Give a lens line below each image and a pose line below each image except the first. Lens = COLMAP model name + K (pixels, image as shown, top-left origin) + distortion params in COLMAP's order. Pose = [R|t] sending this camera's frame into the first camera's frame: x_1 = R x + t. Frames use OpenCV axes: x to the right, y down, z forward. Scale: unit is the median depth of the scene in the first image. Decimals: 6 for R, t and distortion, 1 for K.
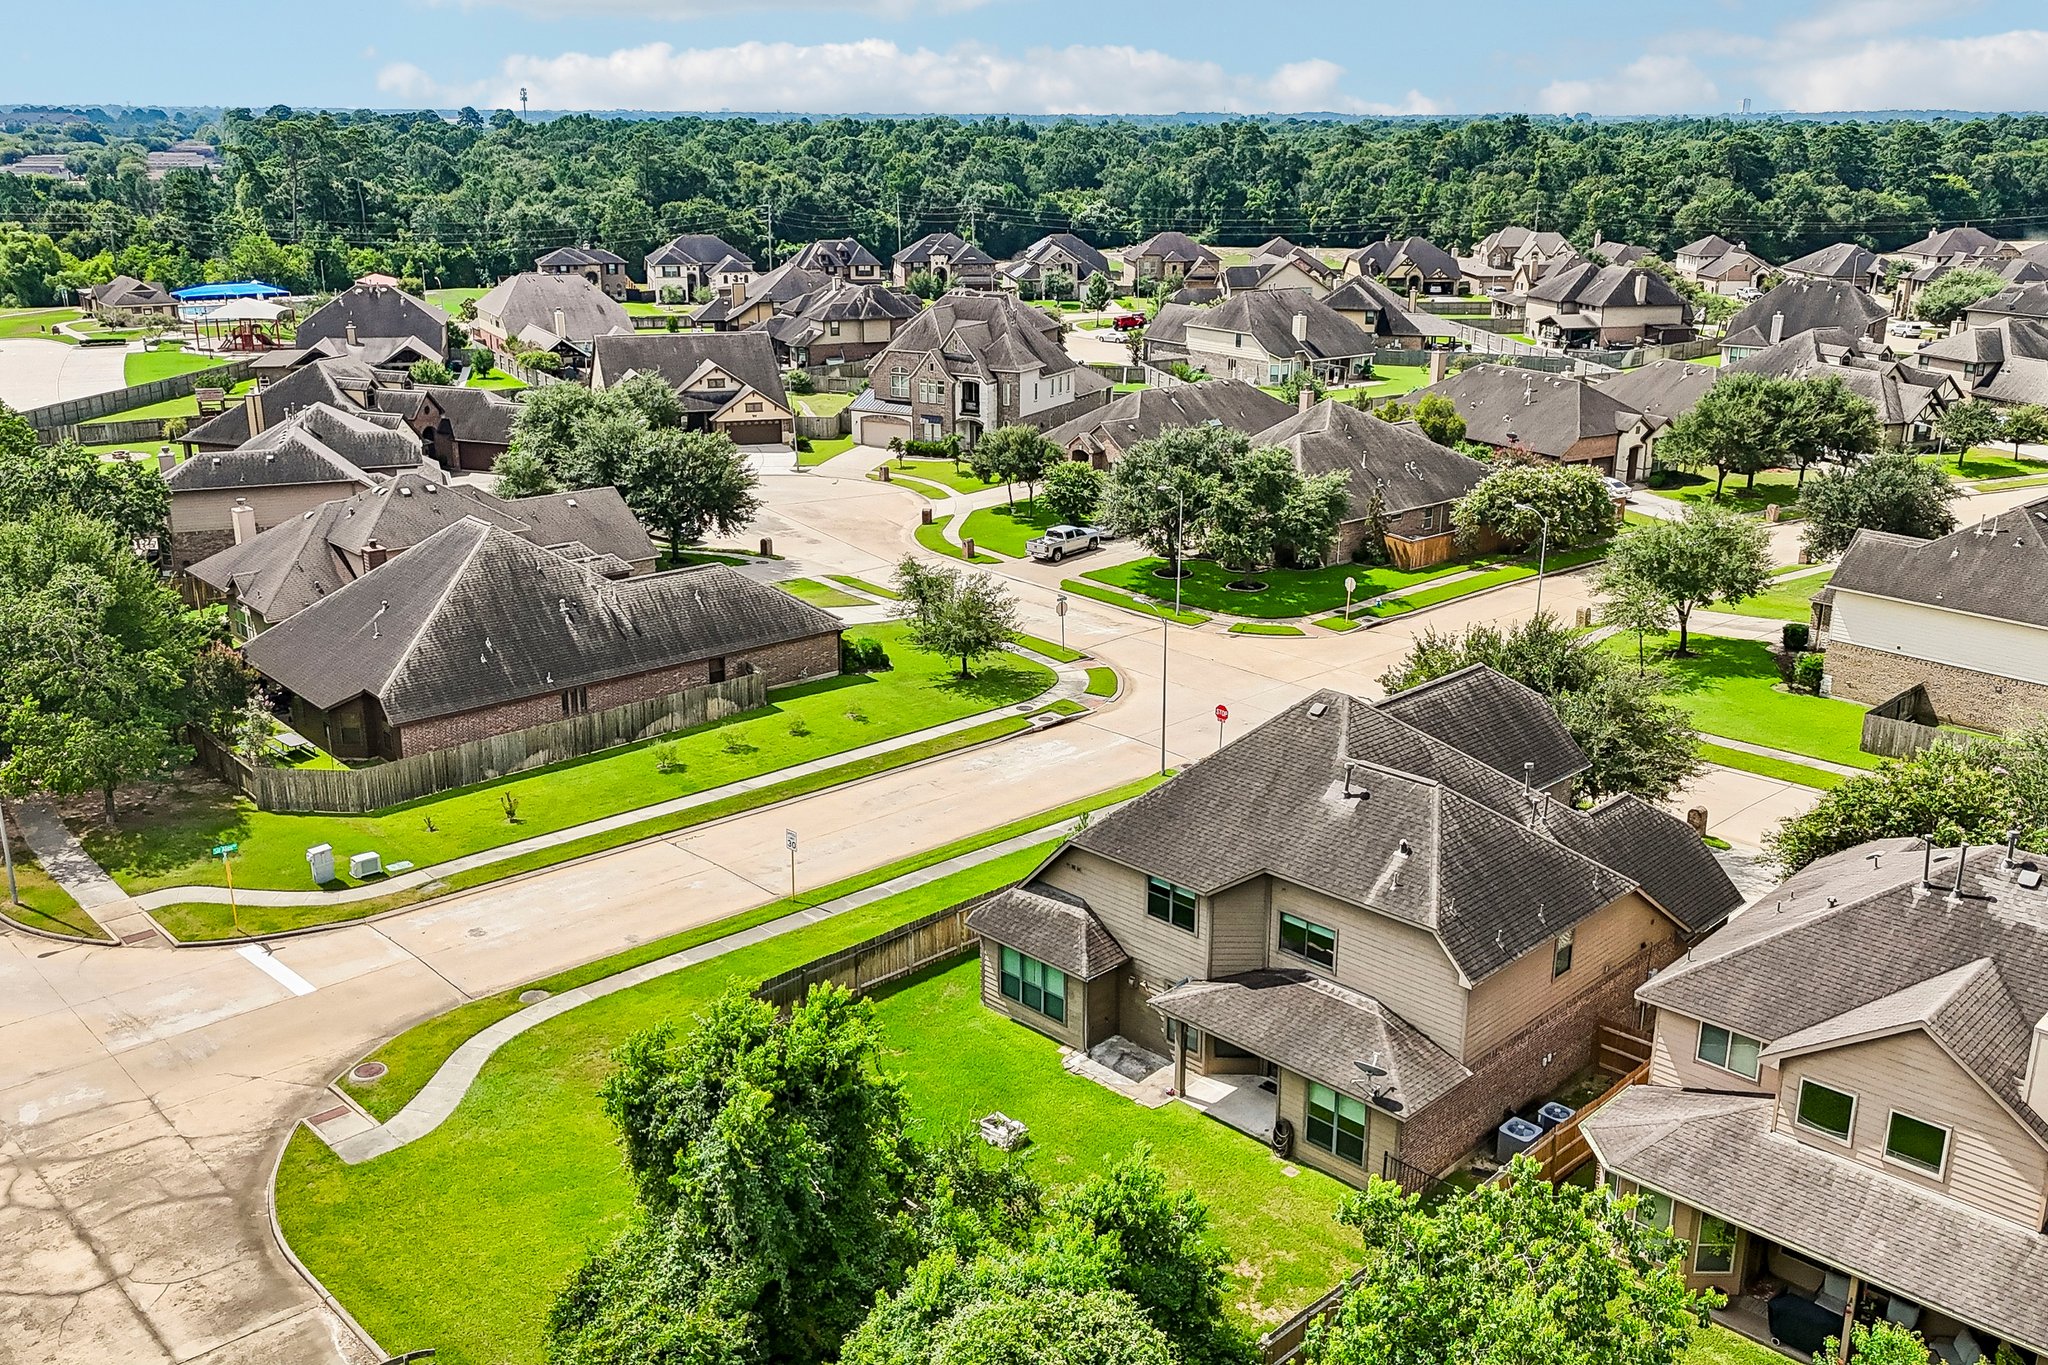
lens RADIAL K [[1784.2, 0, 1028.4], [0, 1784.2, 656.5], [0, 0, 1]] dist [0.074260, -0.054273]
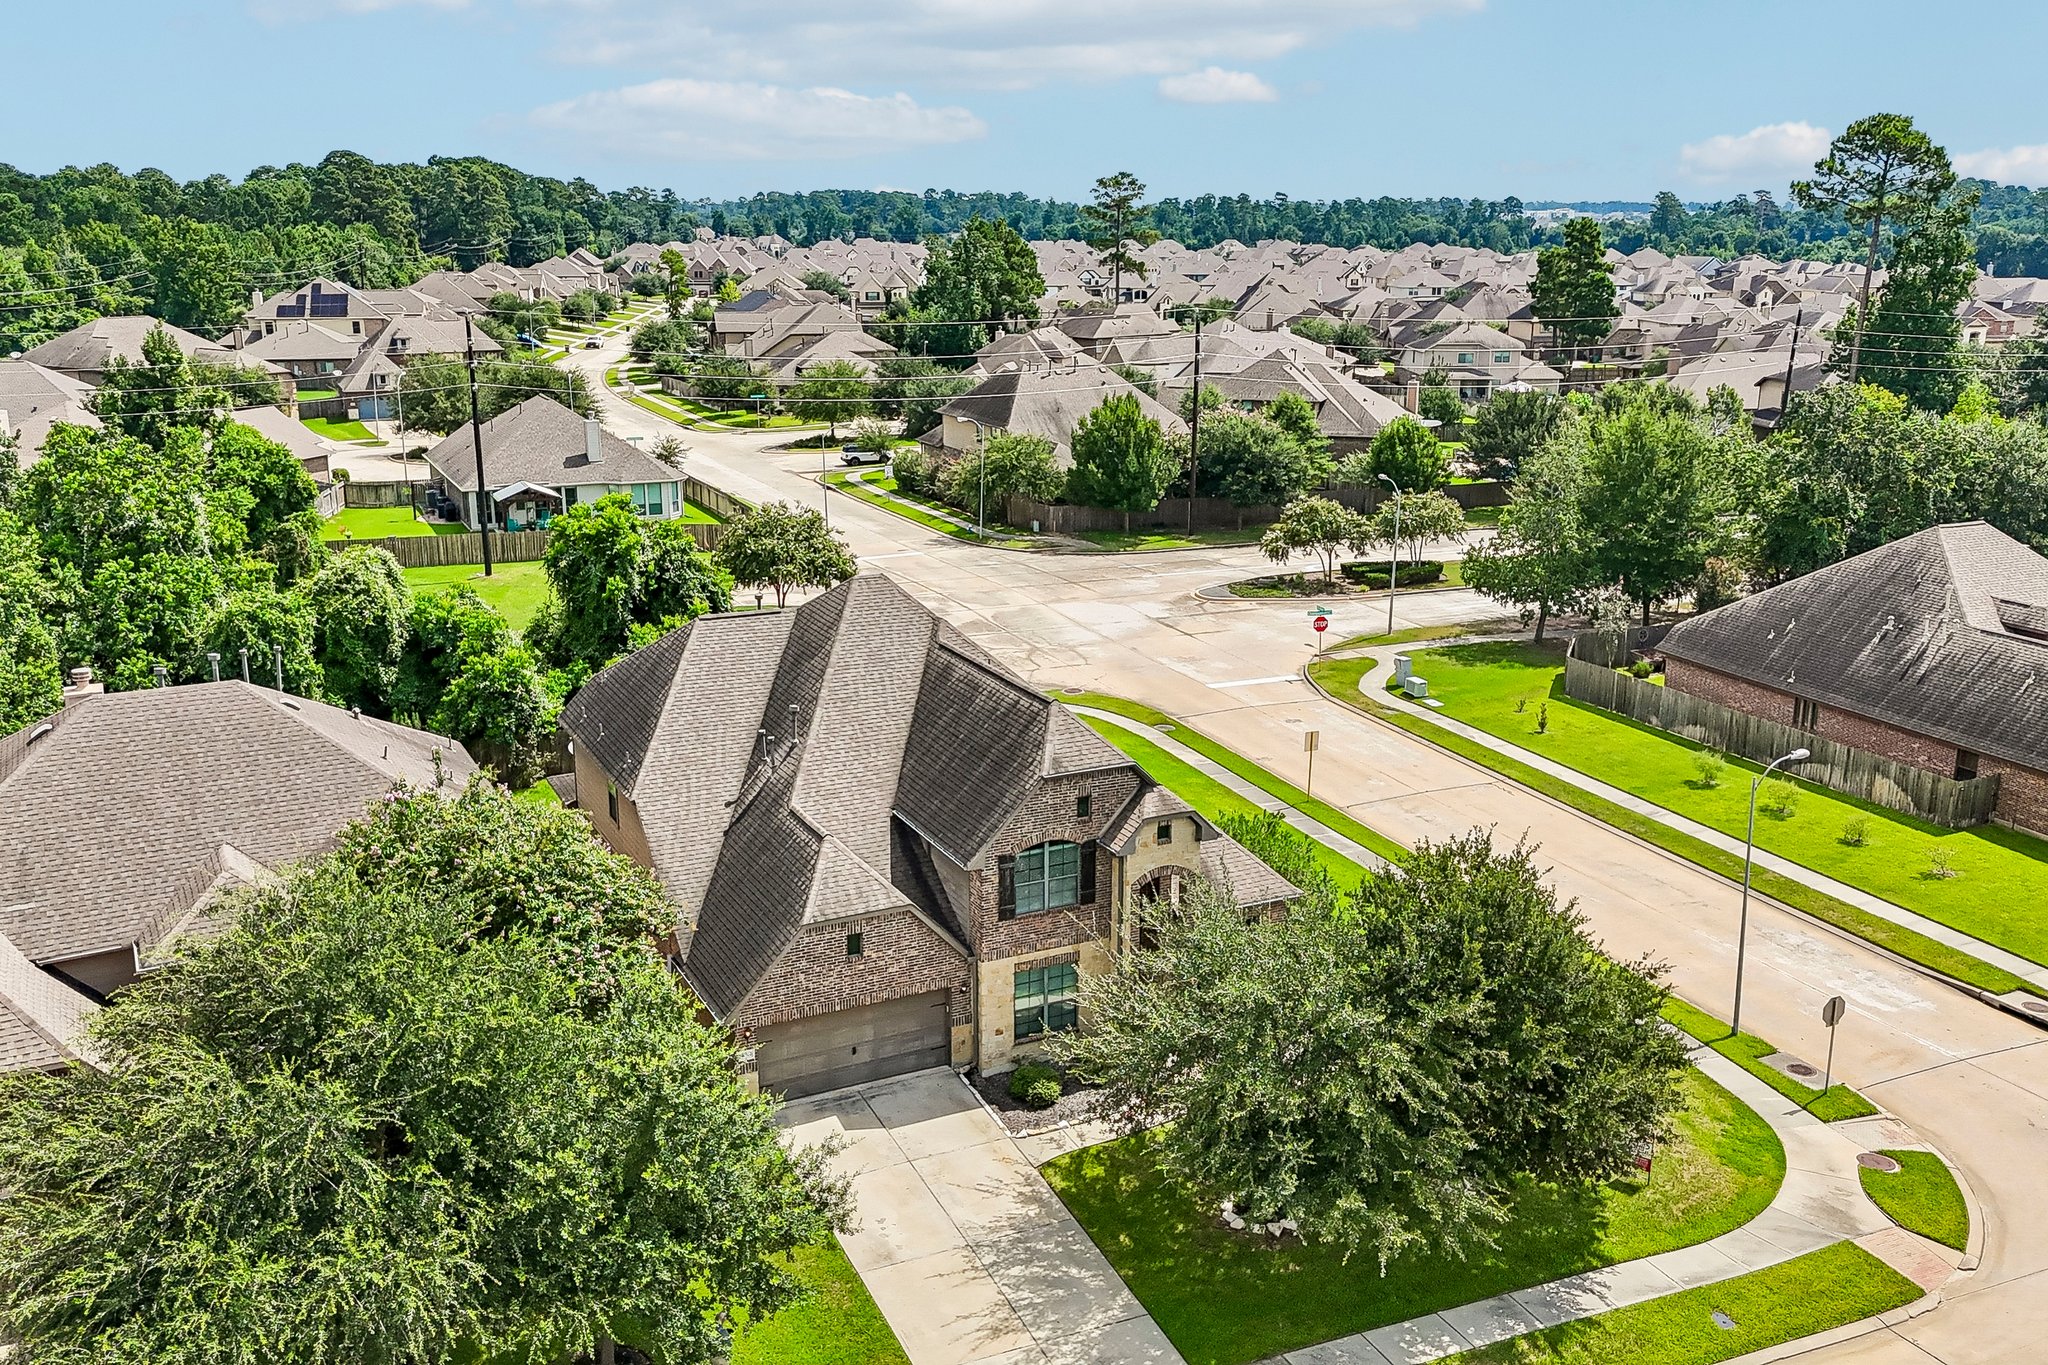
lens RADIAL K [[1784.2, 0, 1028.4], [0, 1784.2, 656.5], [0, 0, 1]] dist [0.074260, -0.054273]
pose [[-0.332482, 0.222293, -0.916538, 0.811516], [-0.272210, 0.907846, 0.318931, -0.214129], [0.902972, 0.355530, -0.241332, 1.030162]]
